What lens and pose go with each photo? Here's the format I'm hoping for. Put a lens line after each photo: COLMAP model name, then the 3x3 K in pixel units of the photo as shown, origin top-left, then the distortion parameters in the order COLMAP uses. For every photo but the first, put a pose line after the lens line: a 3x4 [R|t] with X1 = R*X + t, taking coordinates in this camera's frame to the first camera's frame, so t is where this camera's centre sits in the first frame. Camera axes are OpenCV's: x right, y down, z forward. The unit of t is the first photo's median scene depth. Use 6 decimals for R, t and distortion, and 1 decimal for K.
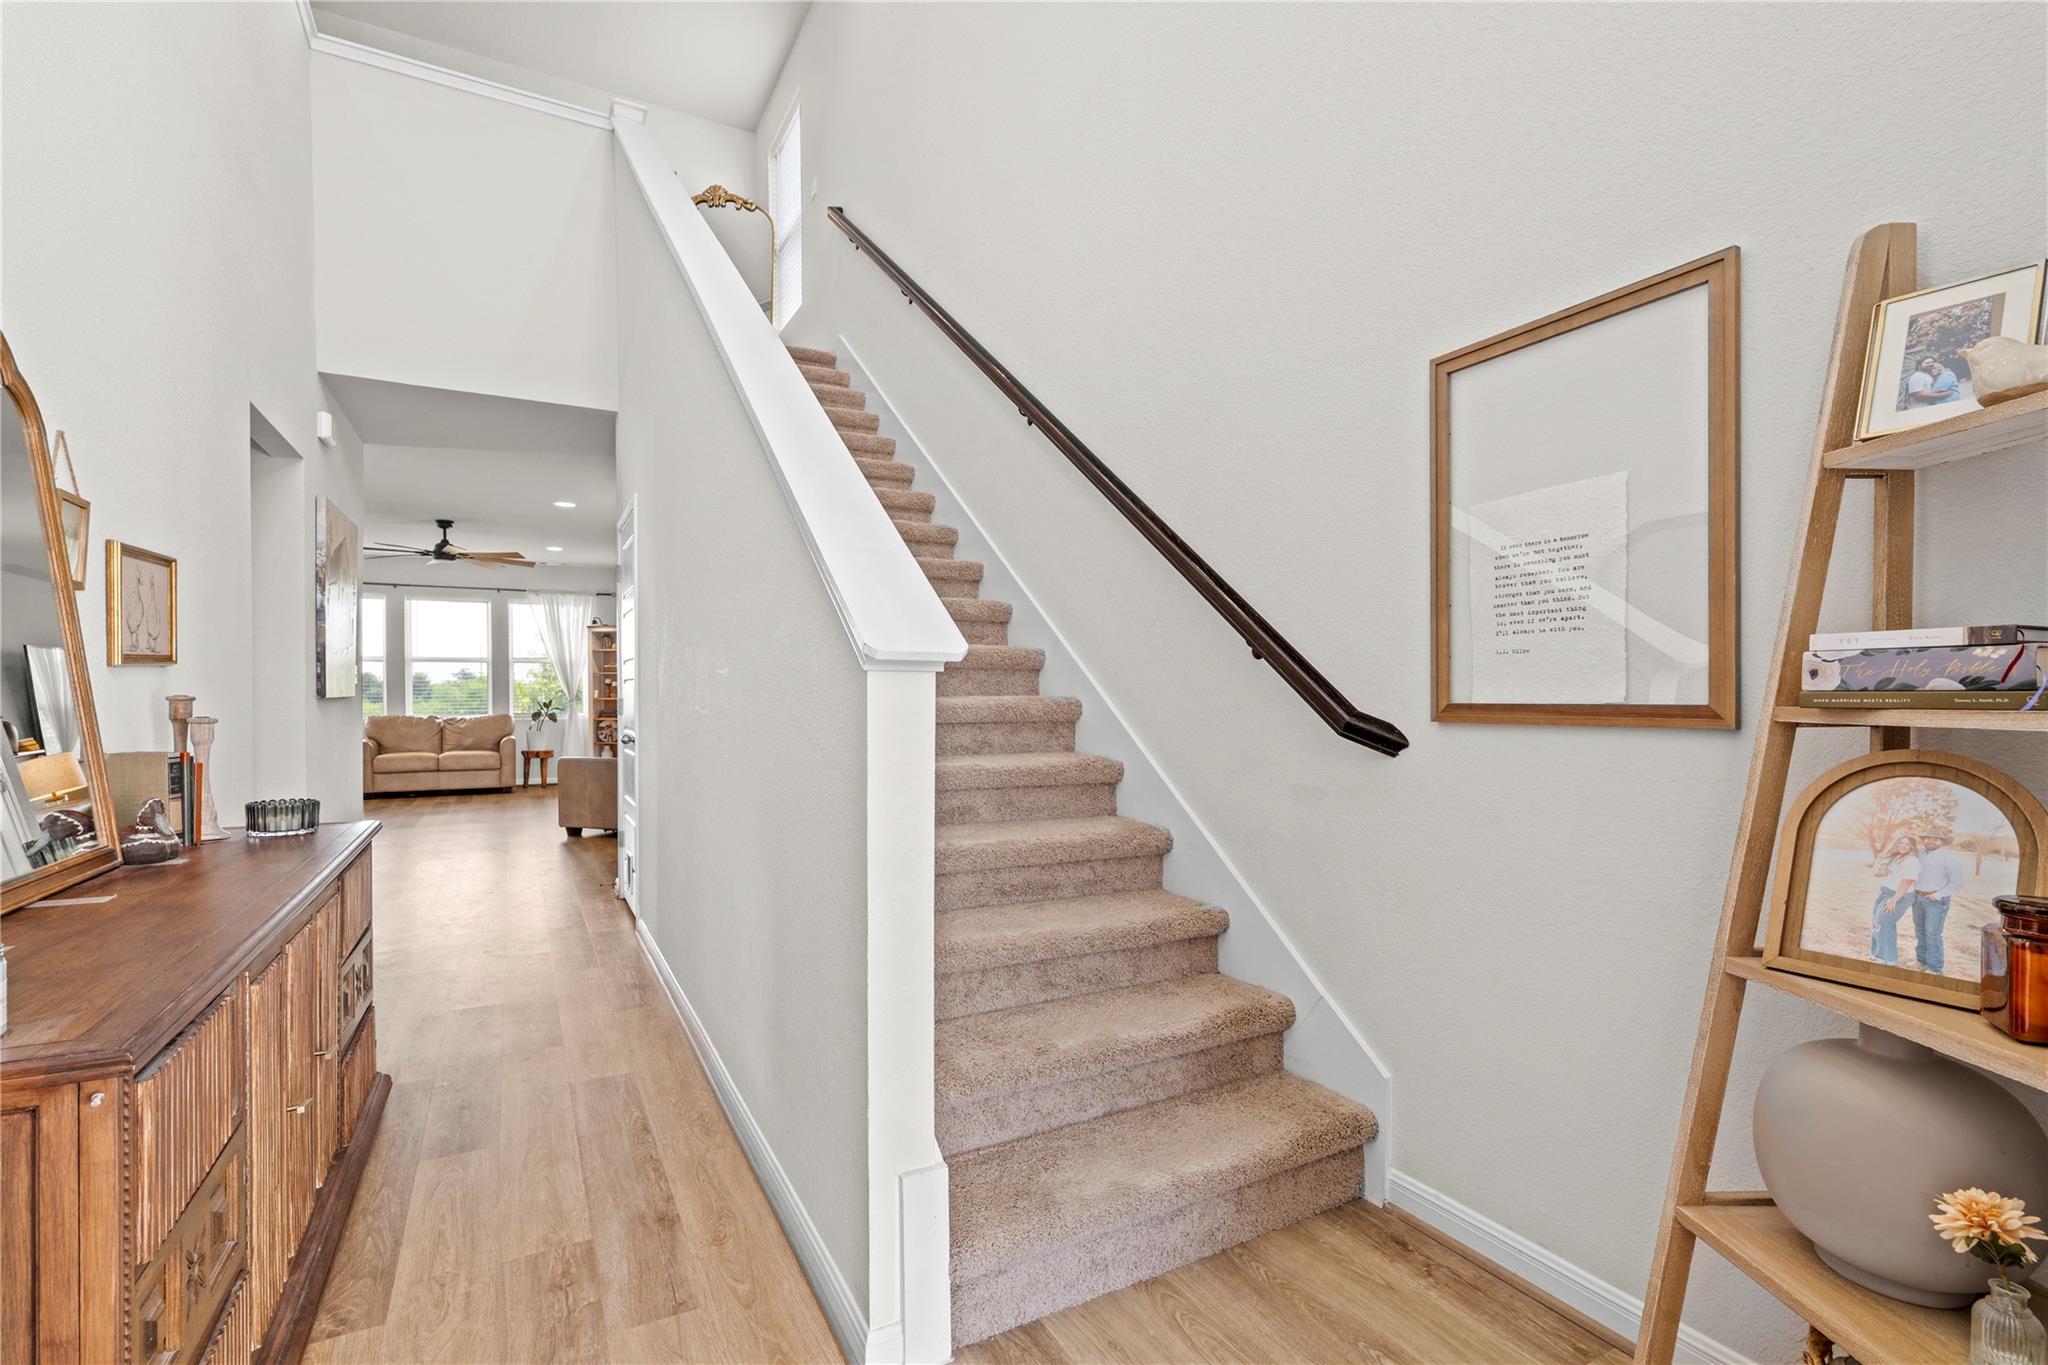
lens RADIAL K [[930.9, 0, 1012.4], [0, 930.9, 697.8], [0, 0, 1]] dist [-0.008142, 0.003476]
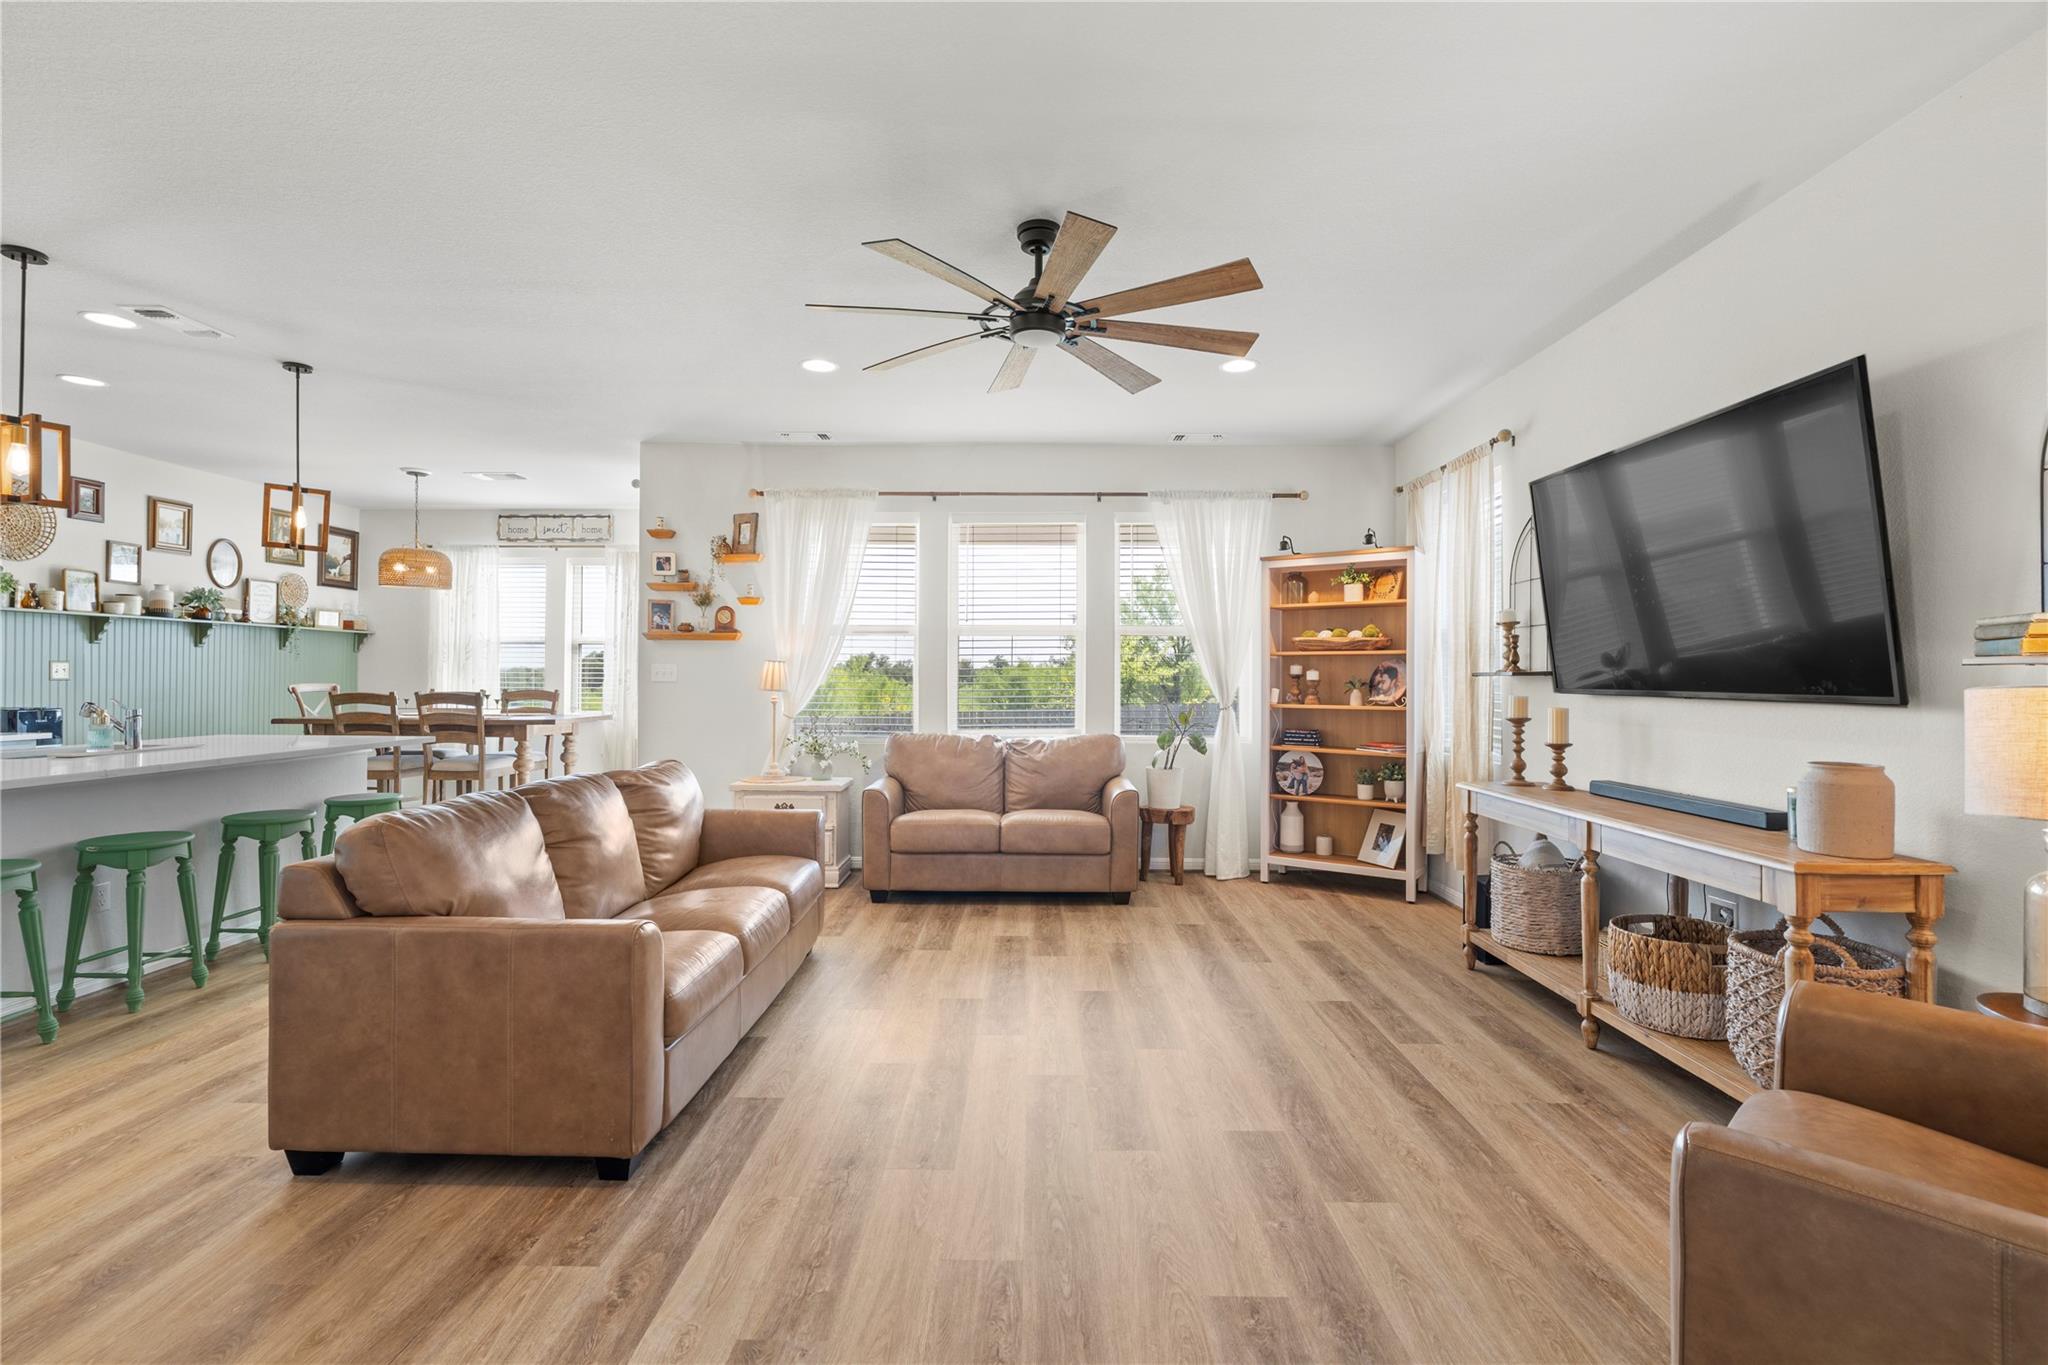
lens RADIAL K [[930.9, 0, 1024.2], [0, 930.9, 672.0], [0, 0, 1]] dist [-0.008142, 0.003476]
pose [[0.876276, 0.002468, -0.481804, -0.336092], [-0.012218, 0.999779, -0.017099, -0.007050], [0.481655, 0.020870, 0.876112, 0.520022]]
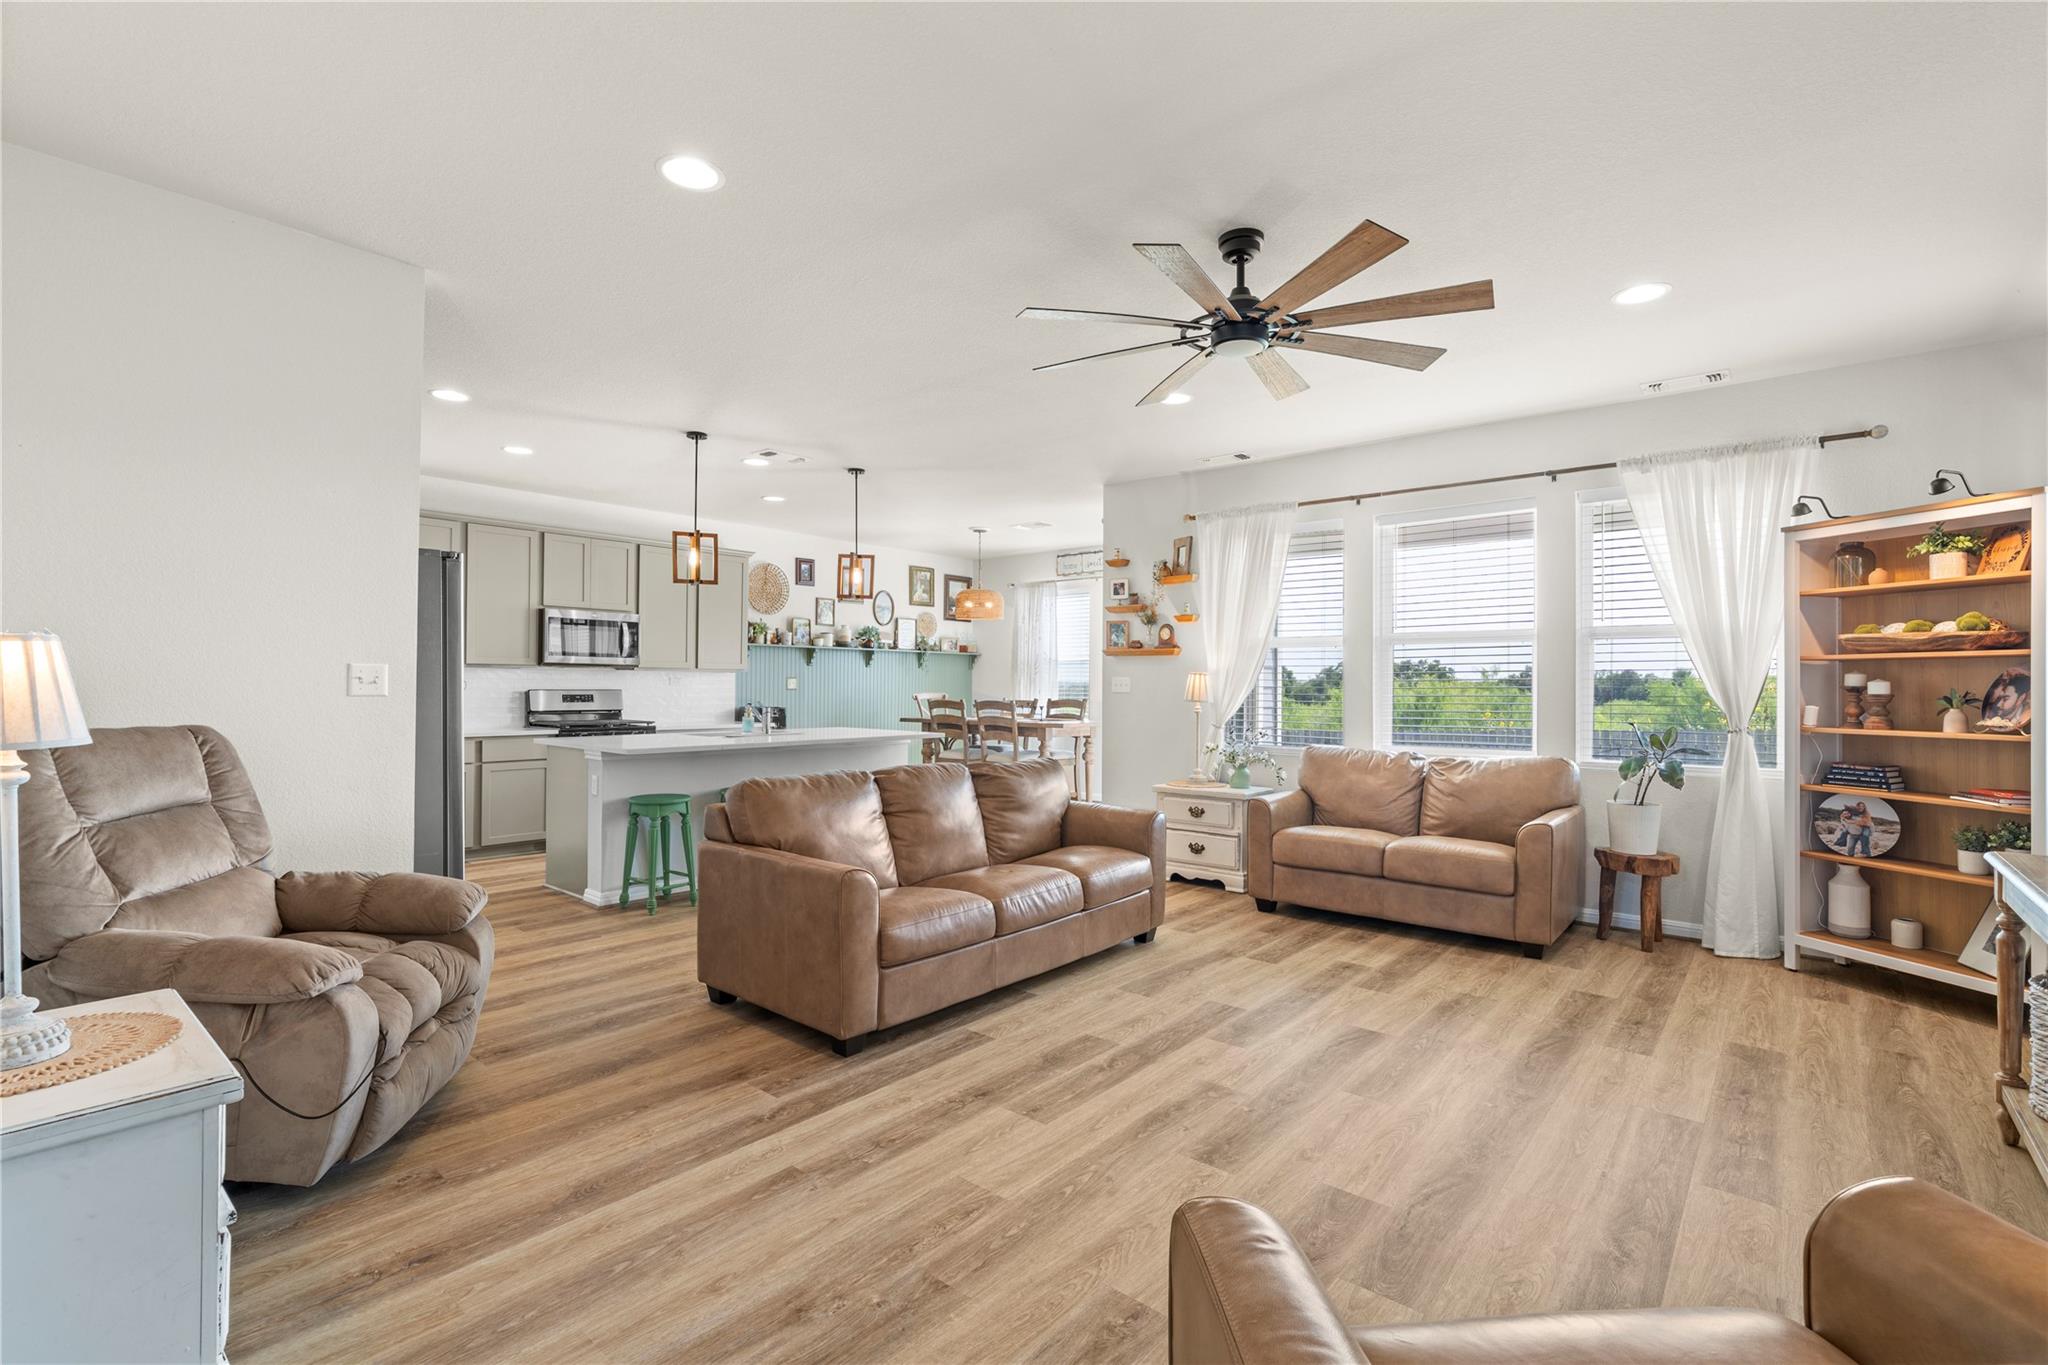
lens RADIAL K [[930.9, 0, 1017.2], [0, 930.9, 684.9], [0, 0, 1]] dist [-0.008142, 0.003476]
pose [[0.364158, 0.002315, -0.931334, -0.233829], [-0.019549, 0.999796, -0.005158, -0.008712], [0.931132, 0.020085, 0.364129, 0.602865]]
